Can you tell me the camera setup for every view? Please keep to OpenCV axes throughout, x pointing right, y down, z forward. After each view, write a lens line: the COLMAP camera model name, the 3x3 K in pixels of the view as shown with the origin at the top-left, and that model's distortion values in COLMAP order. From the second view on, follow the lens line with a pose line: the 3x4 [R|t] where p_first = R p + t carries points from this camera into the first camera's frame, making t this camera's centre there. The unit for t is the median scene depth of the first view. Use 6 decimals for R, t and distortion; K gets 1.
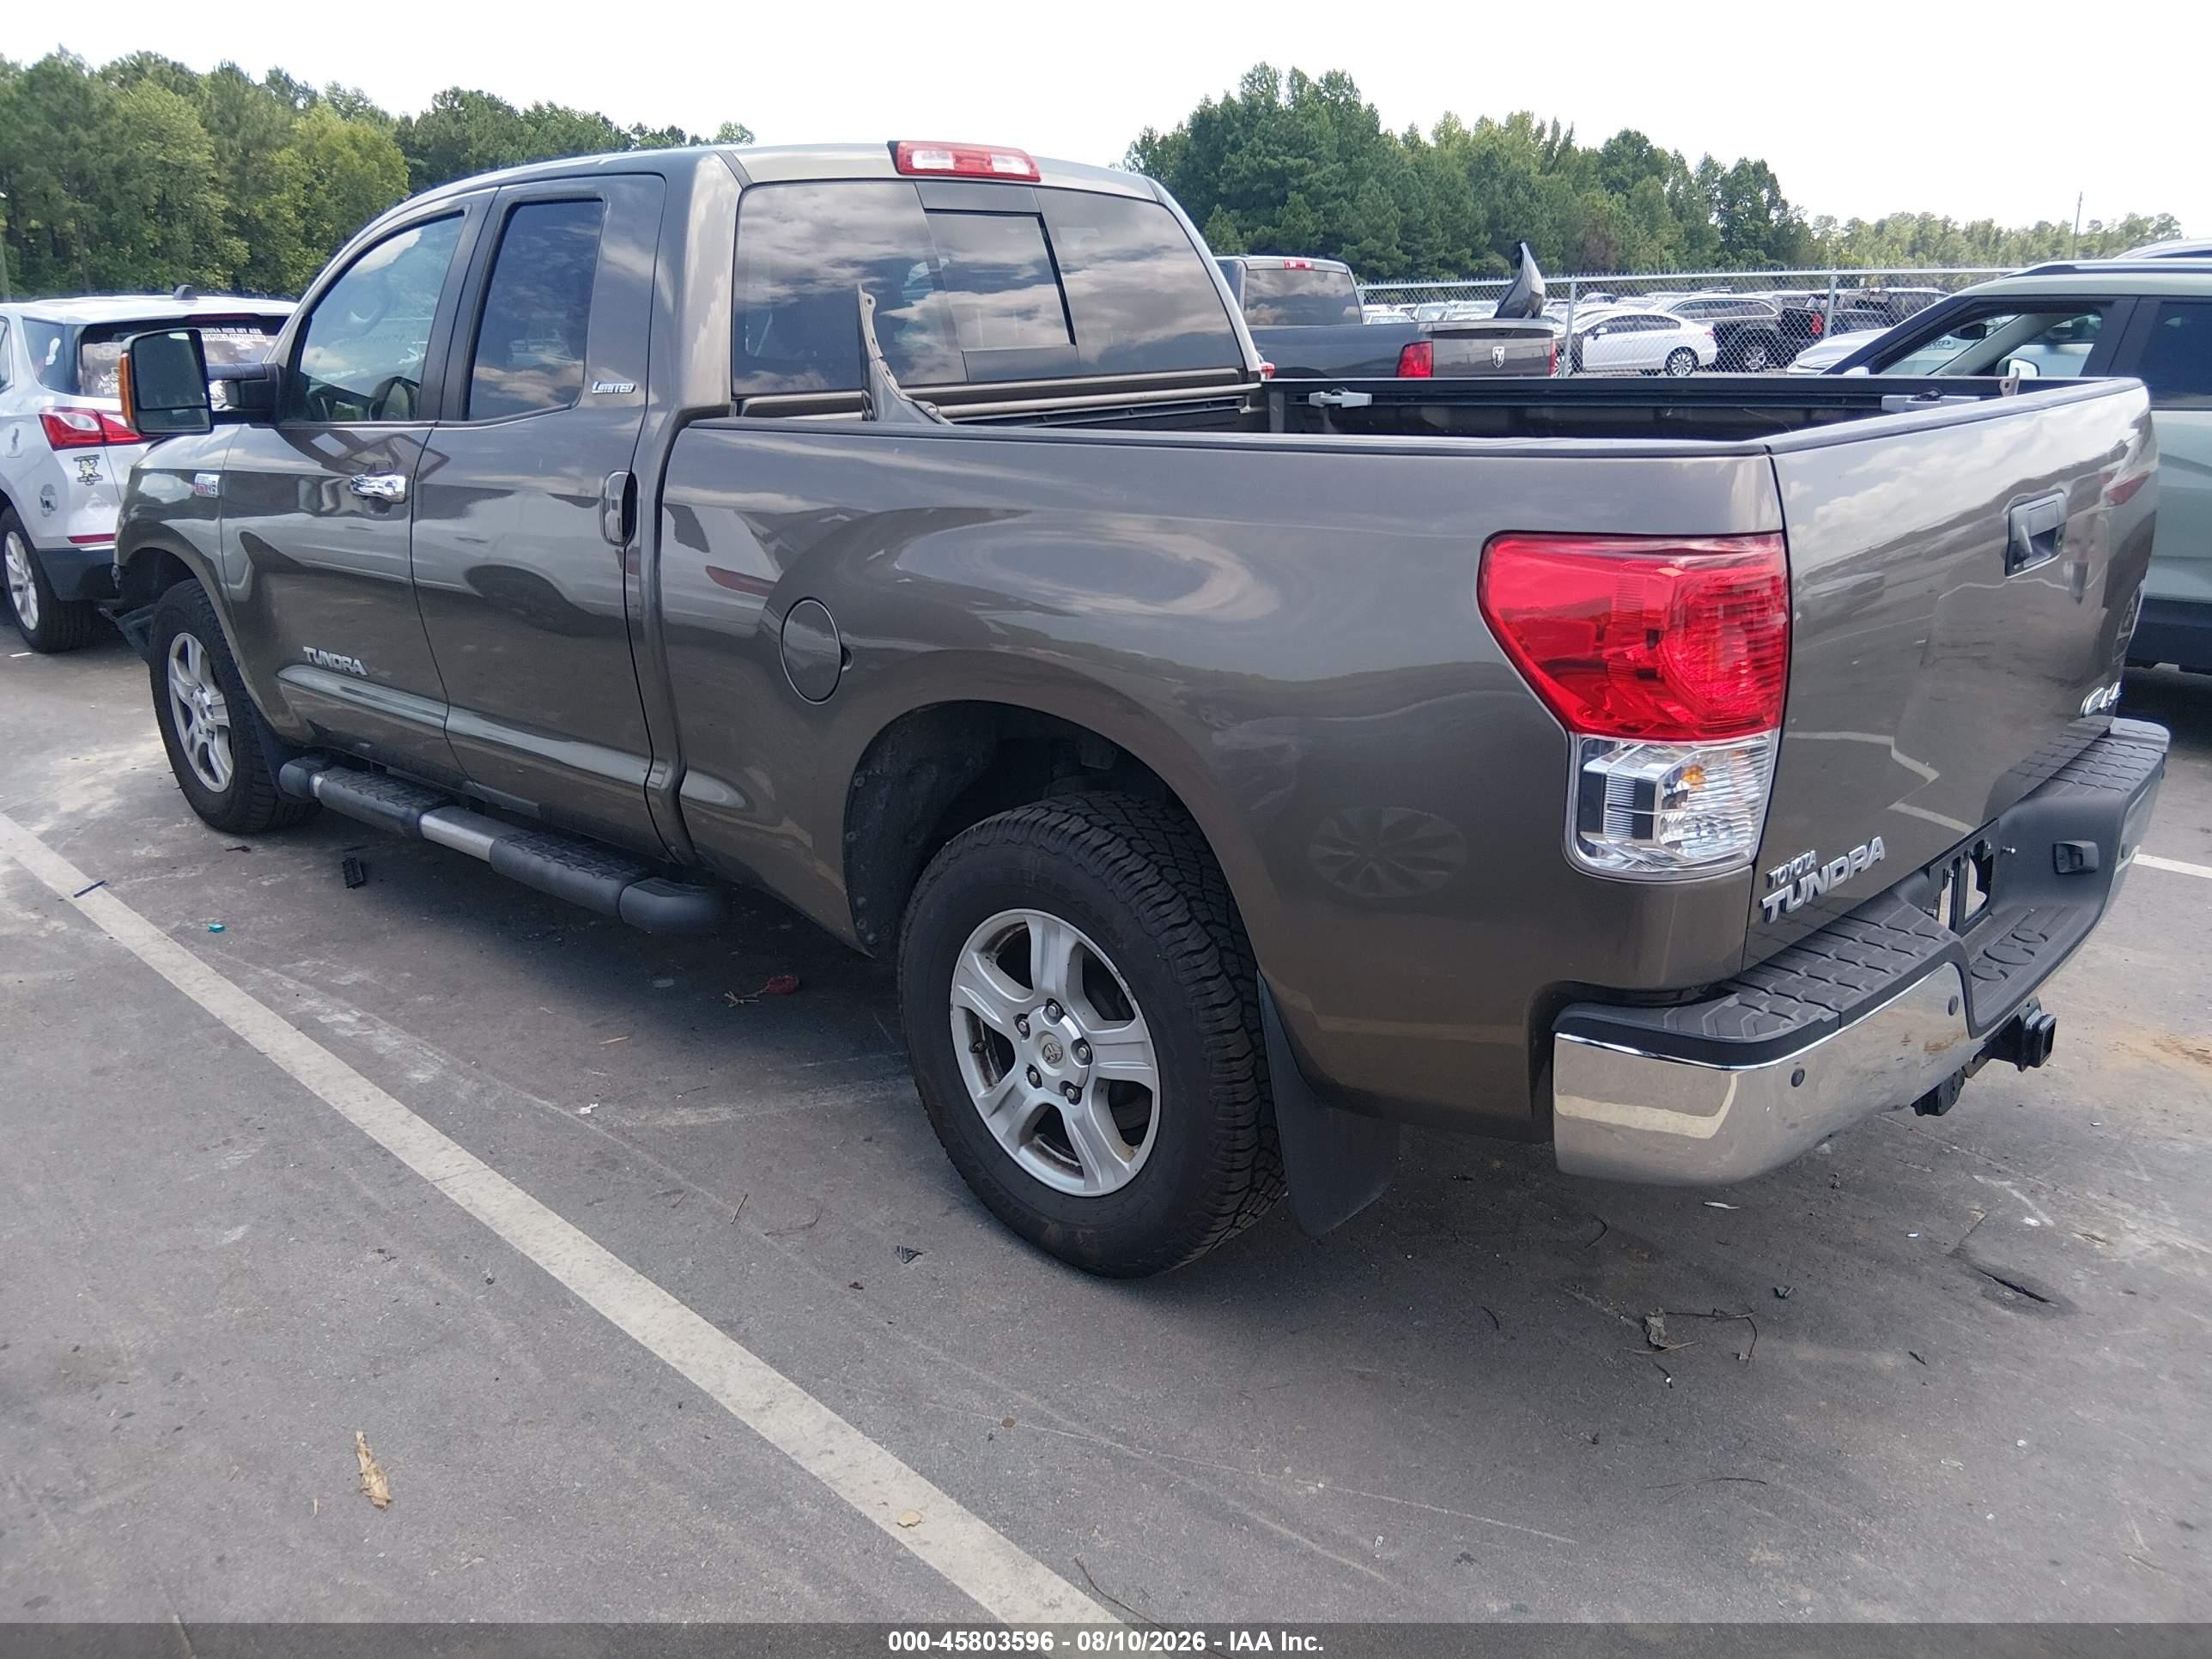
lens RADIAL K [[1804.2, 0, 1107.3], [0, 1804.2, 810.4], [0, 0, 1]] dist [0.035718, -0.050199]
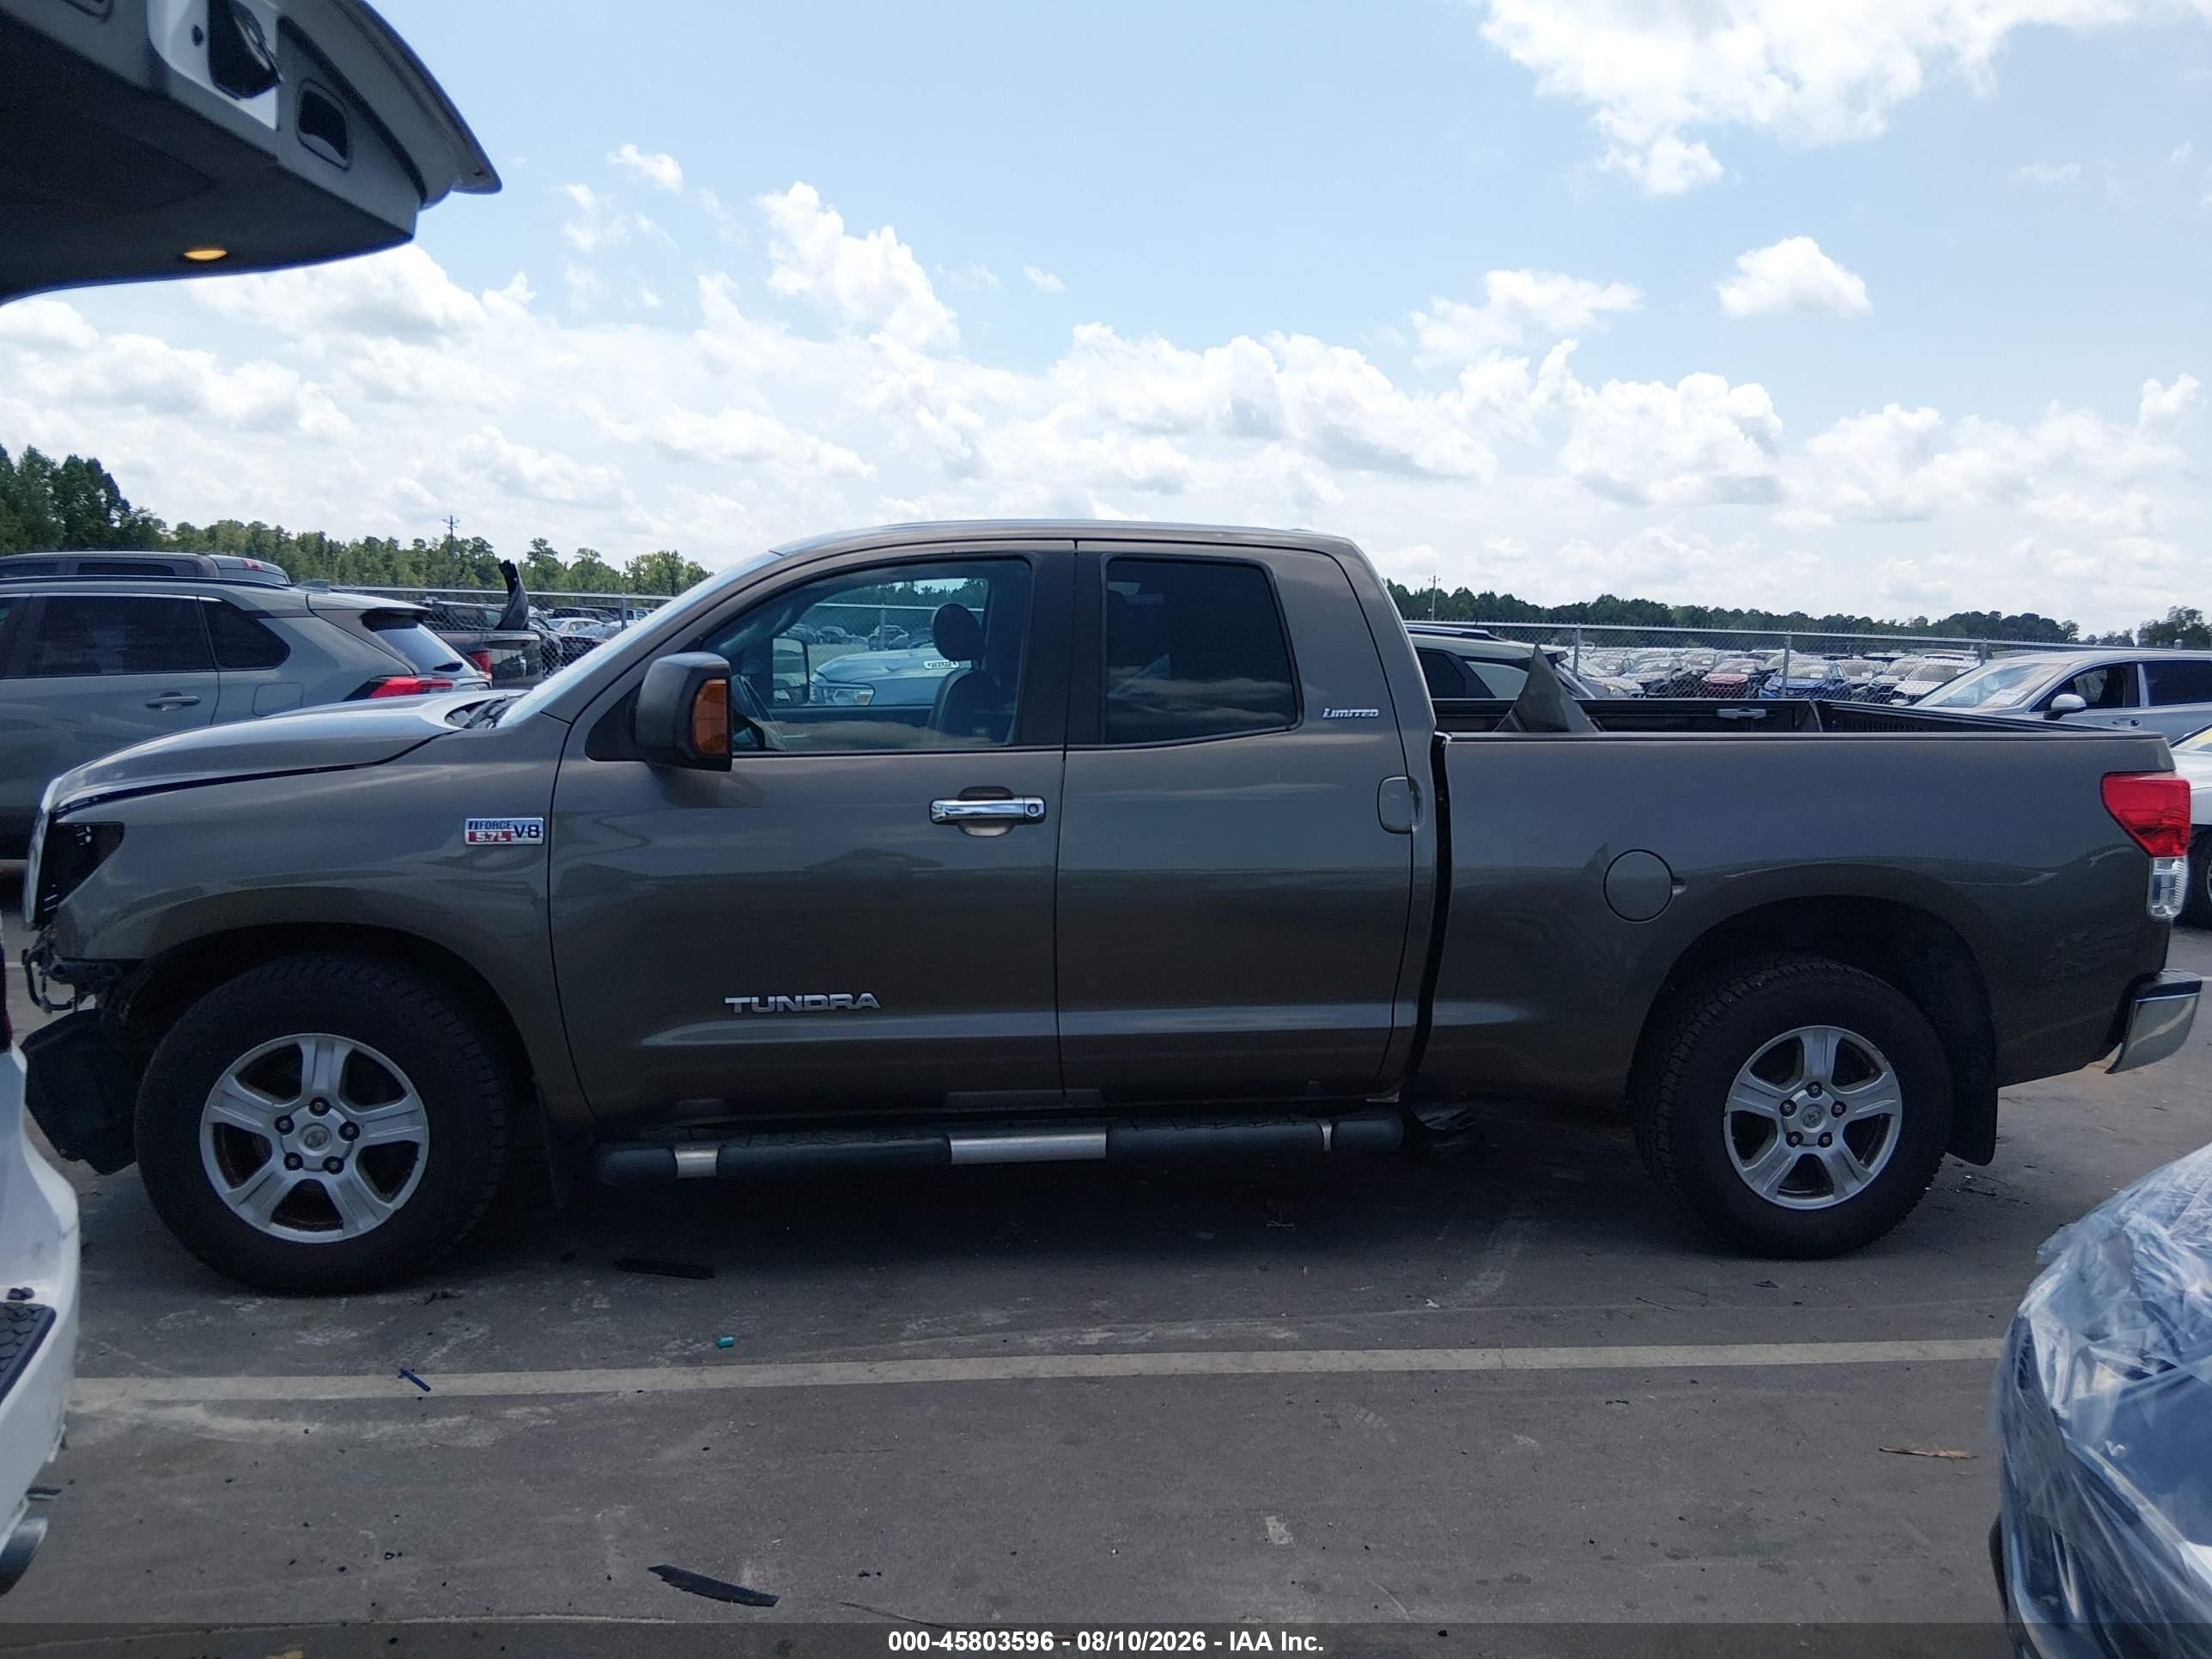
lens RADIAL K [[1804.2, 0, 1104.3], [0, 1804.2, 837.8], [0, 0, 1]] dist [0.035718, -0.050199]
pose [[0.592898, -0.076890, 0.801599, -1.033520], [0.191315, 0.980380, -0.047466, -0.090423], [-0.782222, 0.181501, 0.595975, 0.315766]]
